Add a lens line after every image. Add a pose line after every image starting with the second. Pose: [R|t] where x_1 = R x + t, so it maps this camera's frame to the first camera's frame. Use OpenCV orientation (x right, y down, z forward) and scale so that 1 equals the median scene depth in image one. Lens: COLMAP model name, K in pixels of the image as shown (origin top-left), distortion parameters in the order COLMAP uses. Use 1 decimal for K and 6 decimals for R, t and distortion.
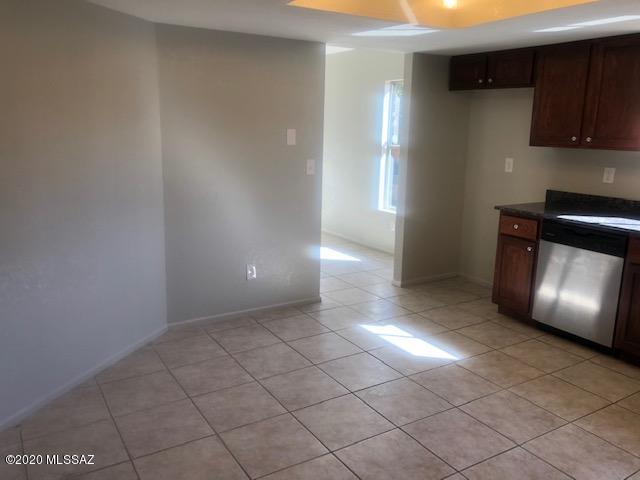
lens RADIAL K [[530.4, 0, 318.5], [0, 530.4, 236.2], [0, 0, 1]] dist [0.066060, -0.077719]
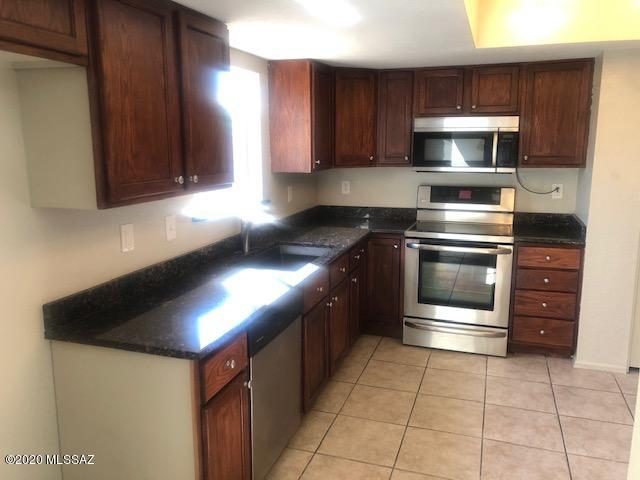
lens RADIAL K [[531.5, 0, 319.0], [0, 531.5, 241.7], [0, 0, 1]] dist [0.085826, -0.080583]
pose [[-0.642997, -0.164435, 0.748008, -0.030335], [0.142865, 0.933783, 0.328083, -0.268104], [-0.752425, 0.317821, -0.576928, 1.170660]]
